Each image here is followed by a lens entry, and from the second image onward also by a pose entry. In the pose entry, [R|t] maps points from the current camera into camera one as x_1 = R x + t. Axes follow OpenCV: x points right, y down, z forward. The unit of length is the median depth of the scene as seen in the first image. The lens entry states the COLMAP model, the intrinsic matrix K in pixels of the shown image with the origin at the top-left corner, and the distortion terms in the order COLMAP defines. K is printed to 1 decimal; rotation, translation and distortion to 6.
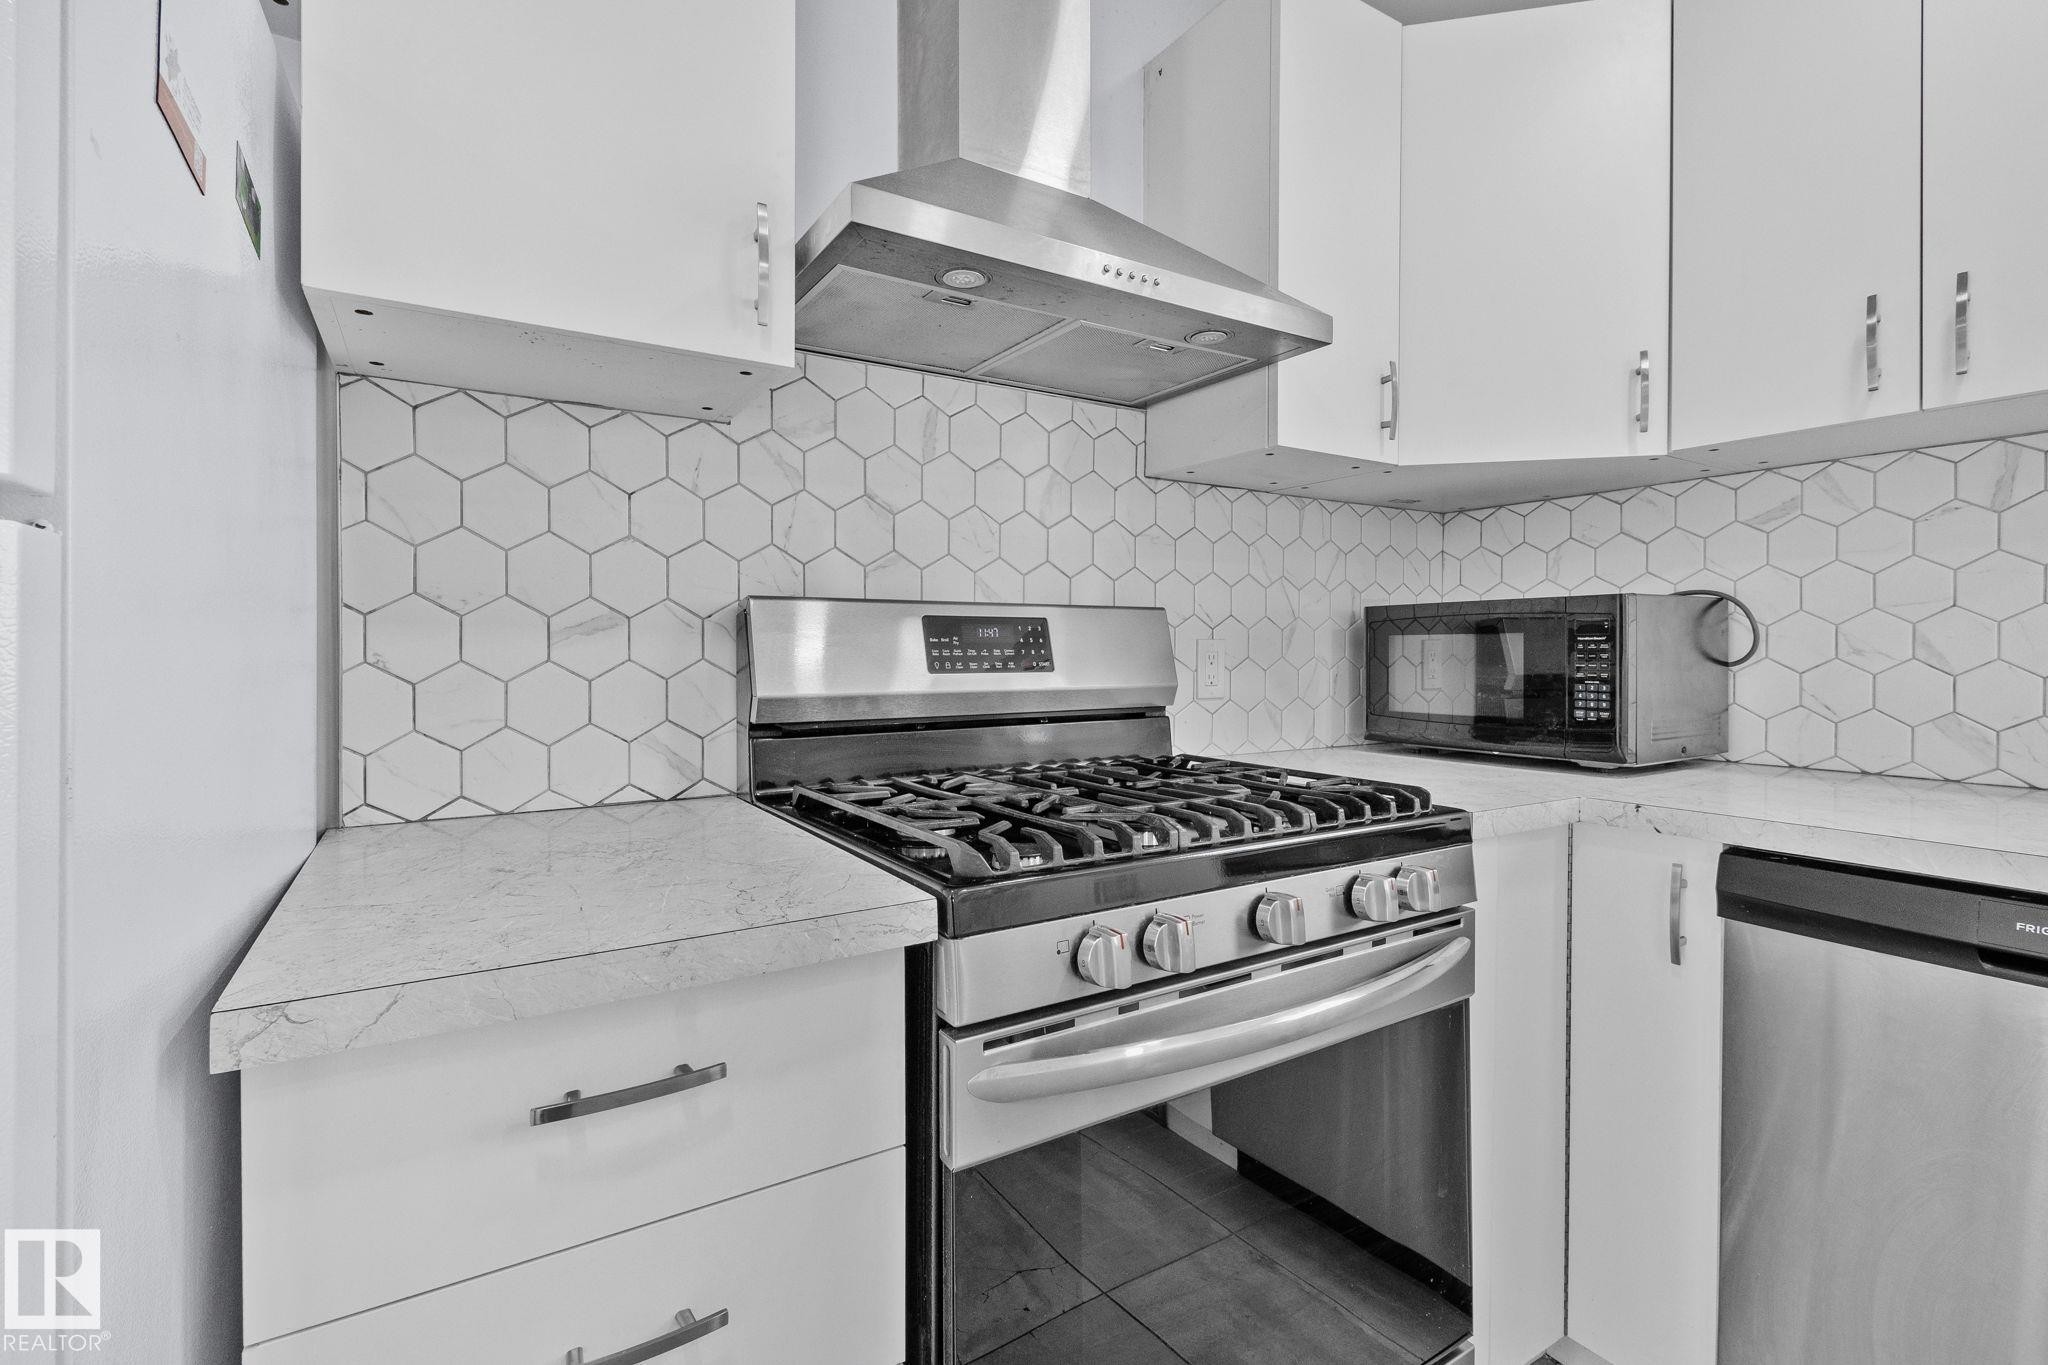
lens RADIAL K [[925.7, 0, 1017.5], [0, 925.7, 656.6], [0, 0, 1]] dist [-0.001149, -0.002311]
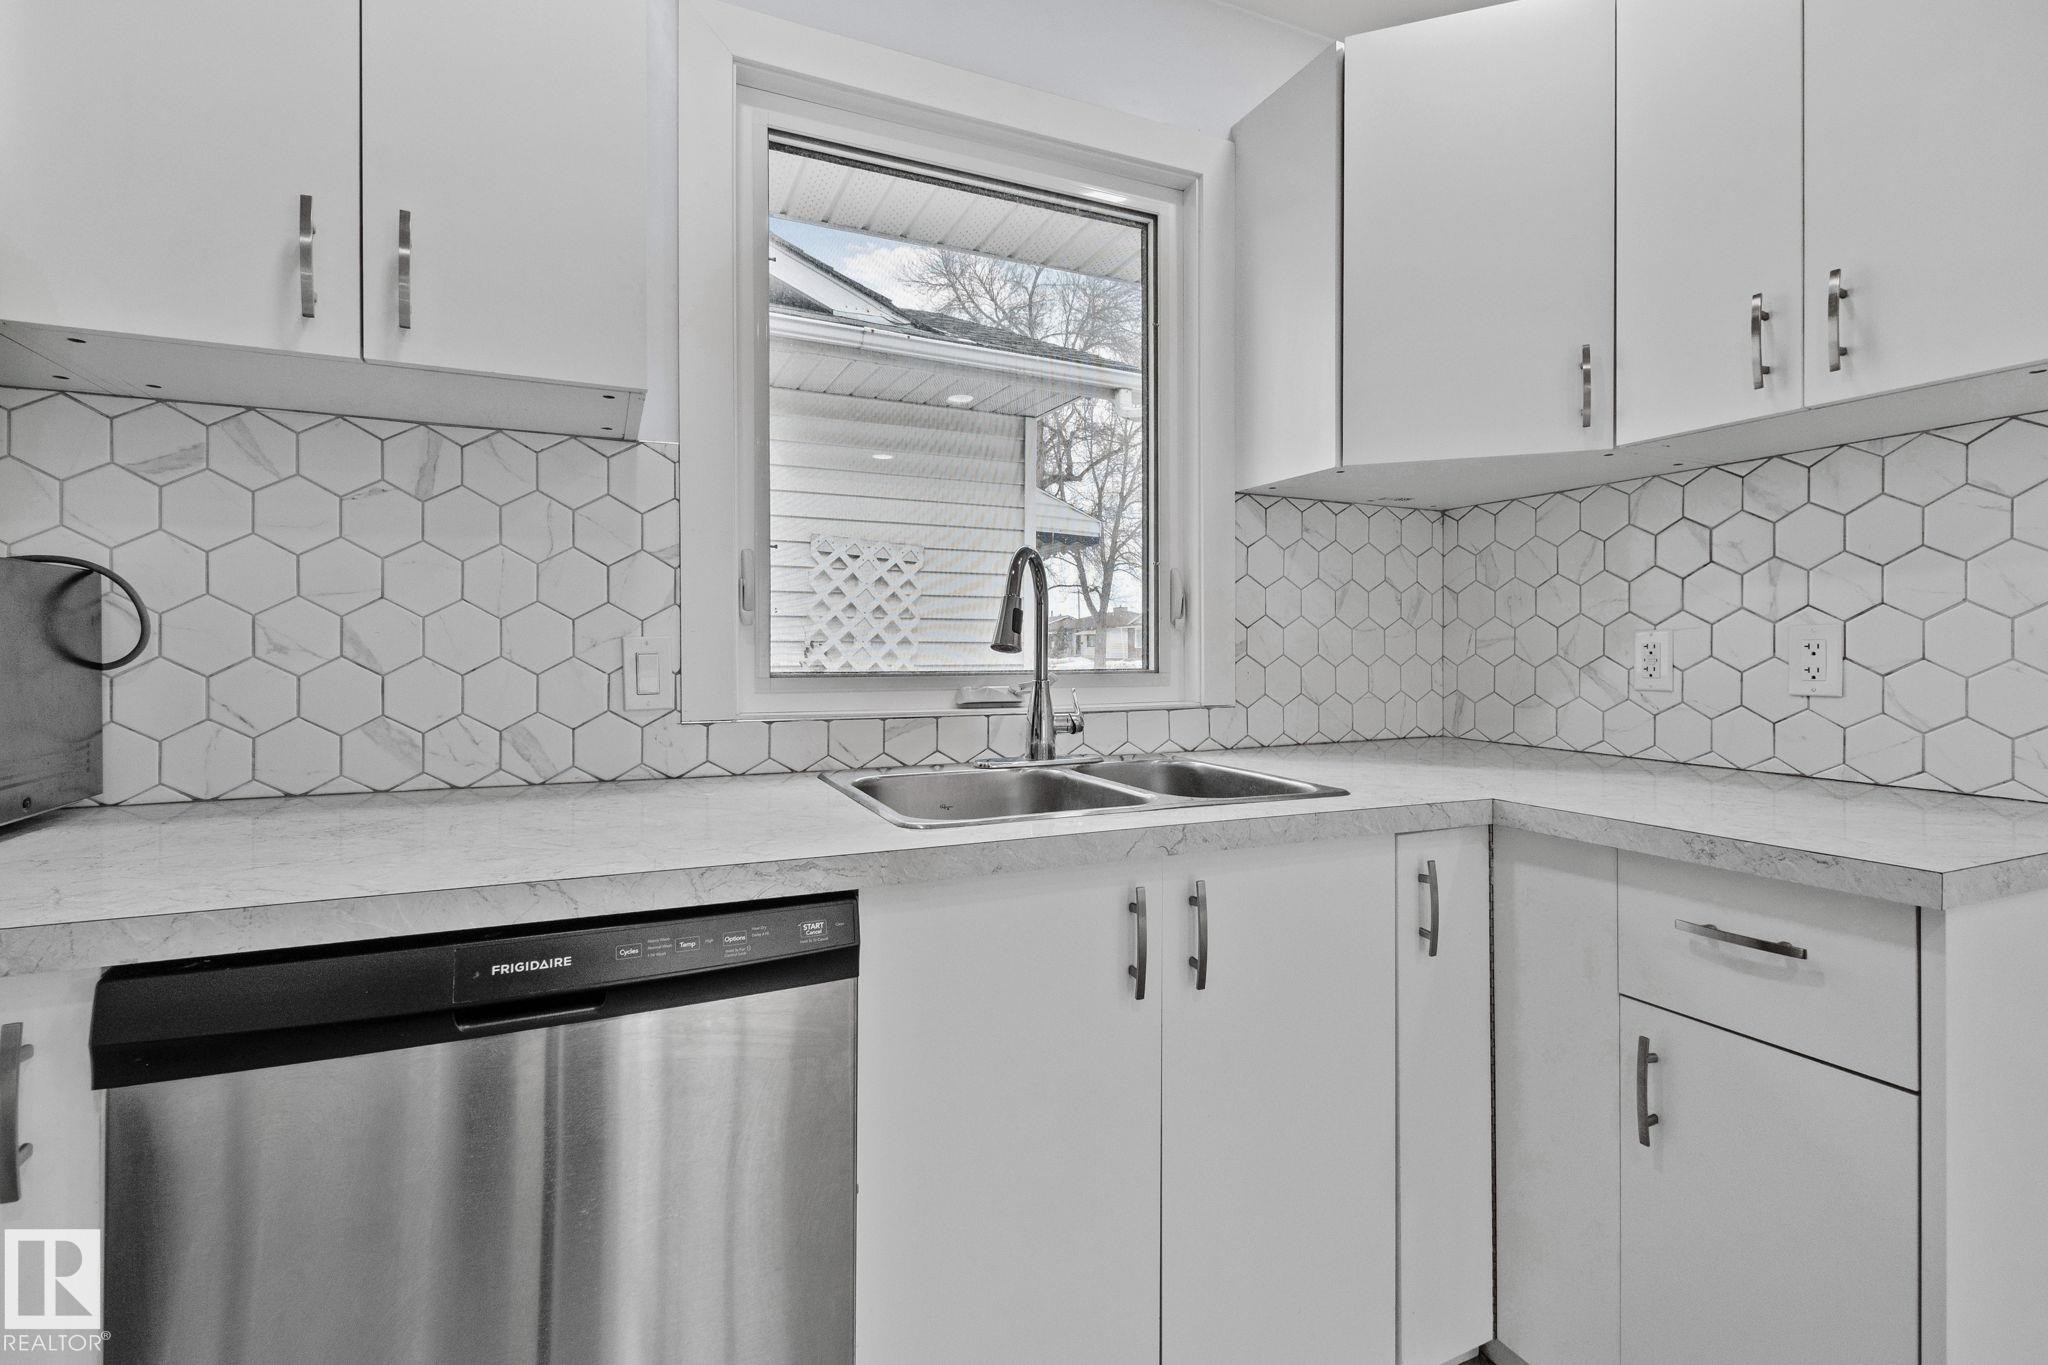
lens RADIAL K [[925.7, 0, 1033.1], [0, 925.7, 650.9], [0, 0, 1]] dist [-0.001149, -0.002311]
pose [[0.119454, -0.003423, 0.992834, 0.175163], [0.005459, 0.999981, 0.002791, -0.001920], [-0.992825, 0.005086, 0.119471, 0.236304]]
